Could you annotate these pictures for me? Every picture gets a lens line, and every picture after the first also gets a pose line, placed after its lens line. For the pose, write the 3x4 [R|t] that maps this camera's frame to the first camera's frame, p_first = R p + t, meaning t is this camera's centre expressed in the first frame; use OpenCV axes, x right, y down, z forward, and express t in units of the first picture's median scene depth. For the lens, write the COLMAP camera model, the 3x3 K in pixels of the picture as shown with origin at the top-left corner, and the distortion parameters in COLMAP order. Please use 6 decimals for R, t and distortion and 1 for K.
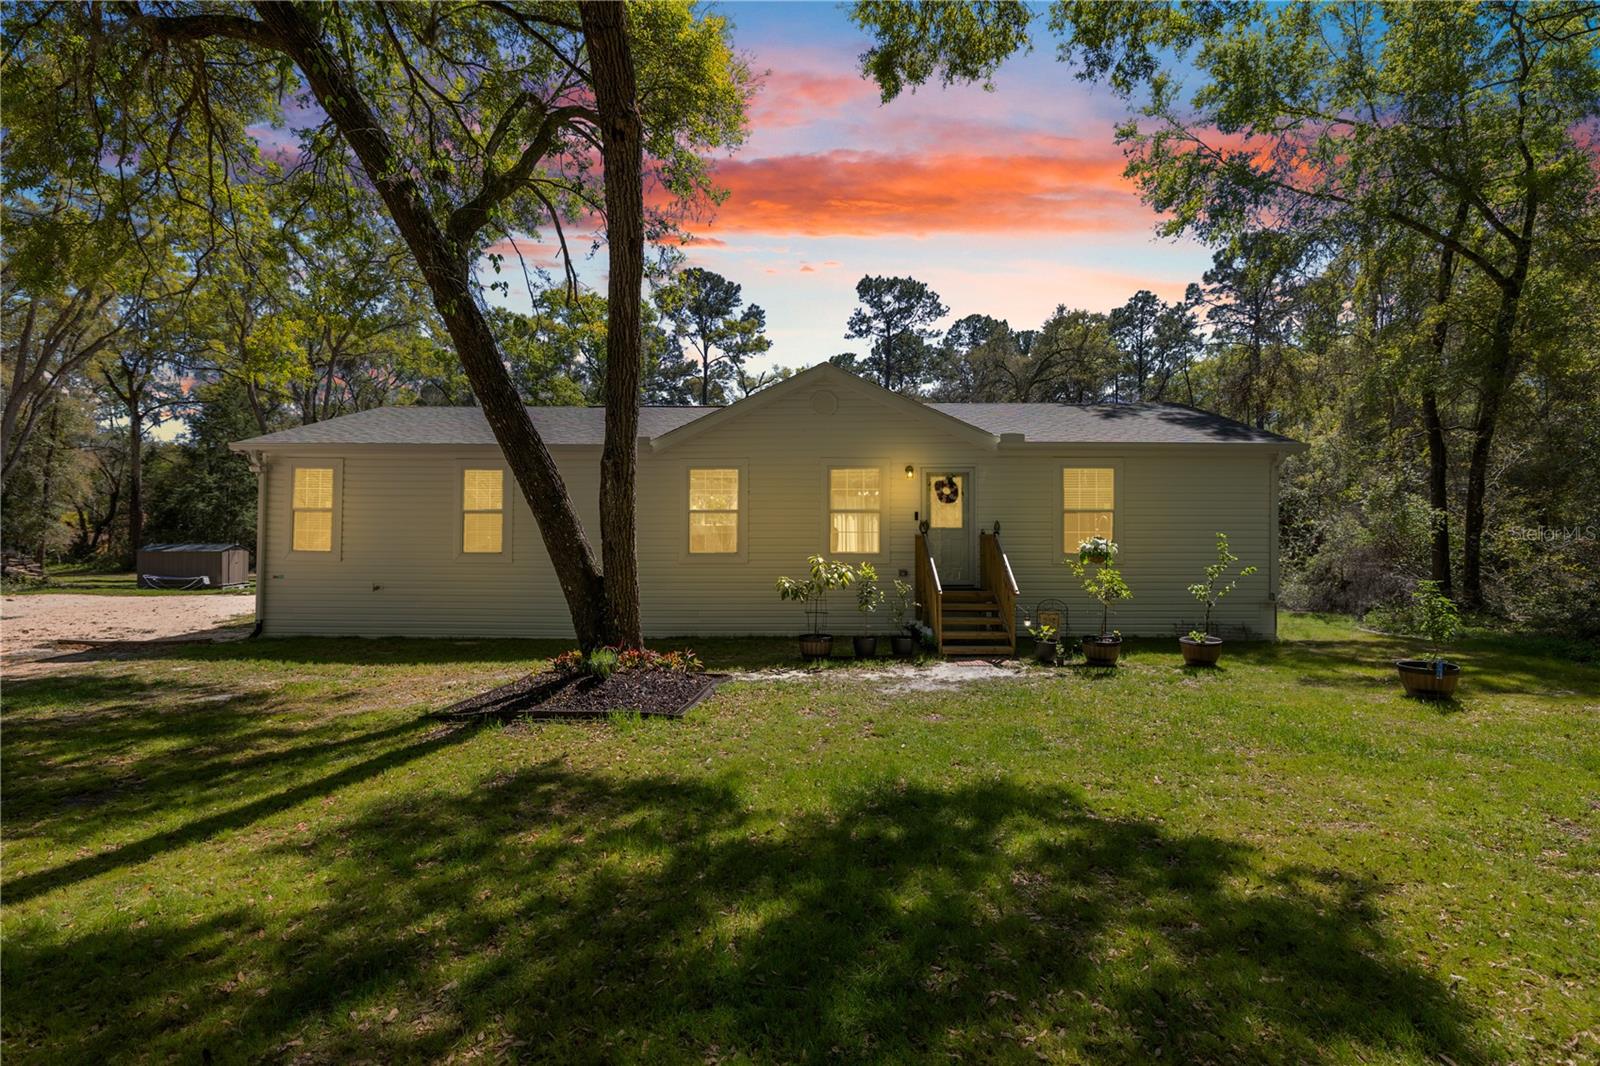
lens RADIAL K [[723.9, 0, 808.8], [0, 723.9, 529.7], [0, 0, 1]] dist [-0.001460, -0.000718]
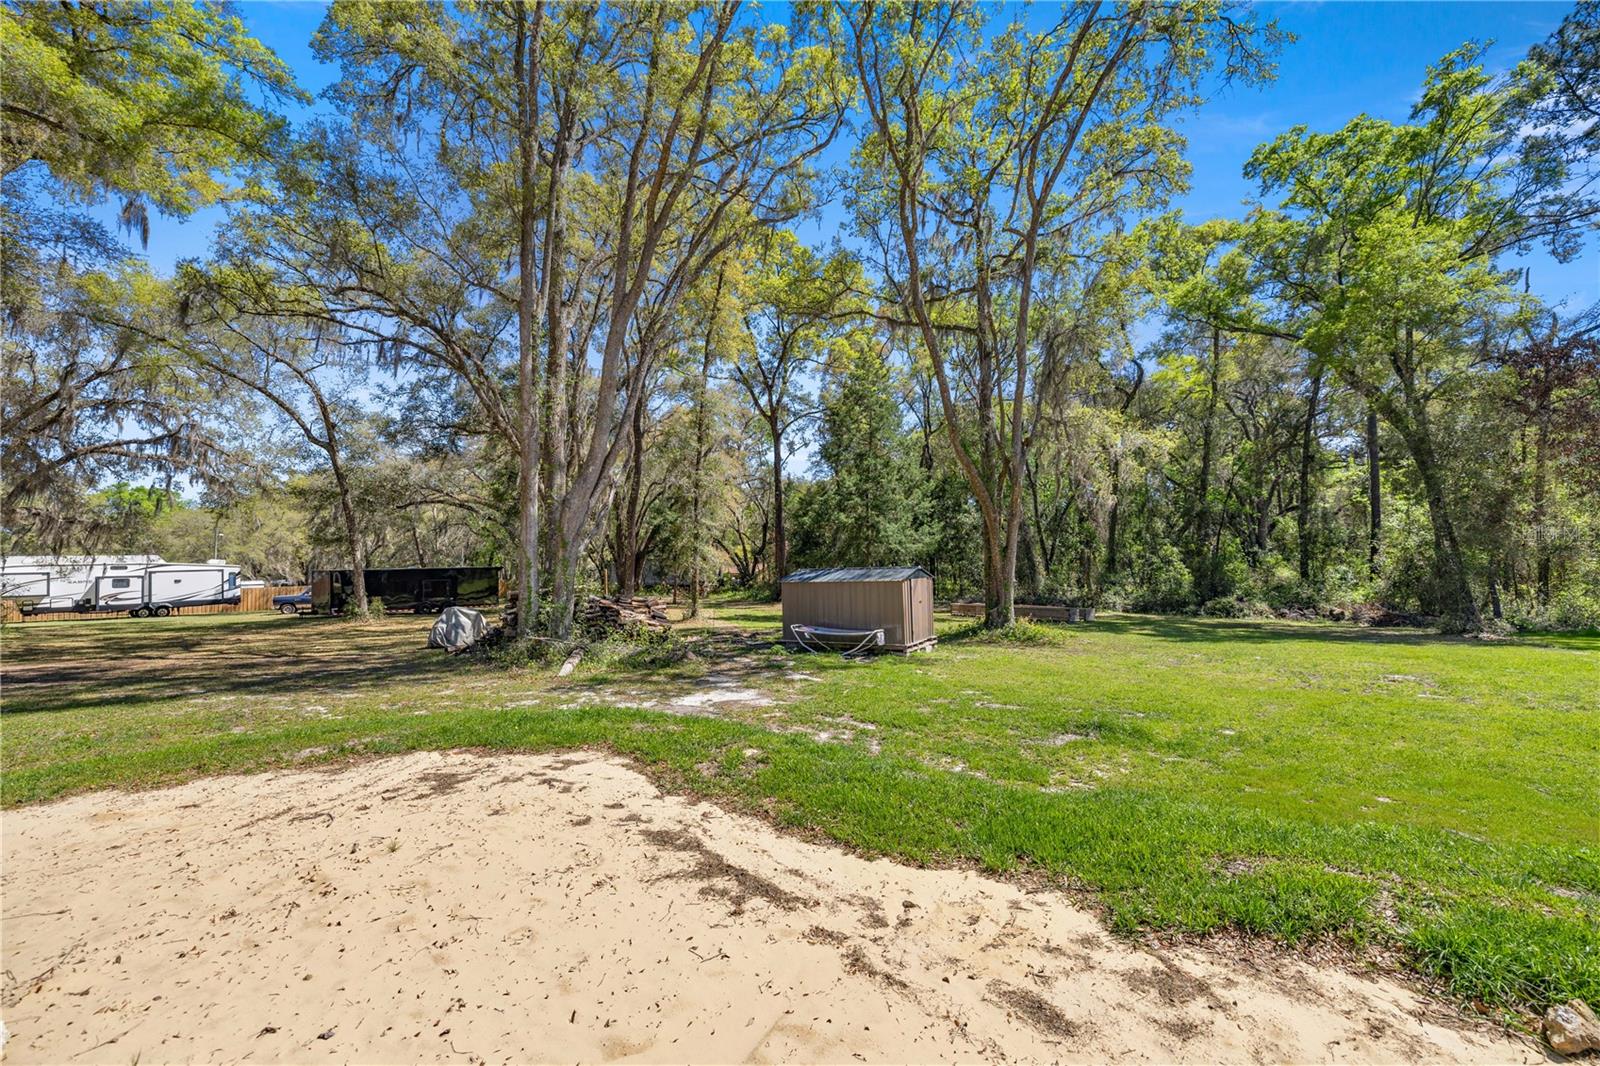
lens RADIAL K [[664.7, 0, 801.5], [0, 664.7, 534.9], [0, 0, 1]] dist [-0.000558, -0.000066]
pose [[0.751403, -0.054069, -0.657625, -0.356177], [0.035389, 0.998505, -0.041660, 0.009134], [0.658894, 0.008031, 0.752193, 0.384159]]
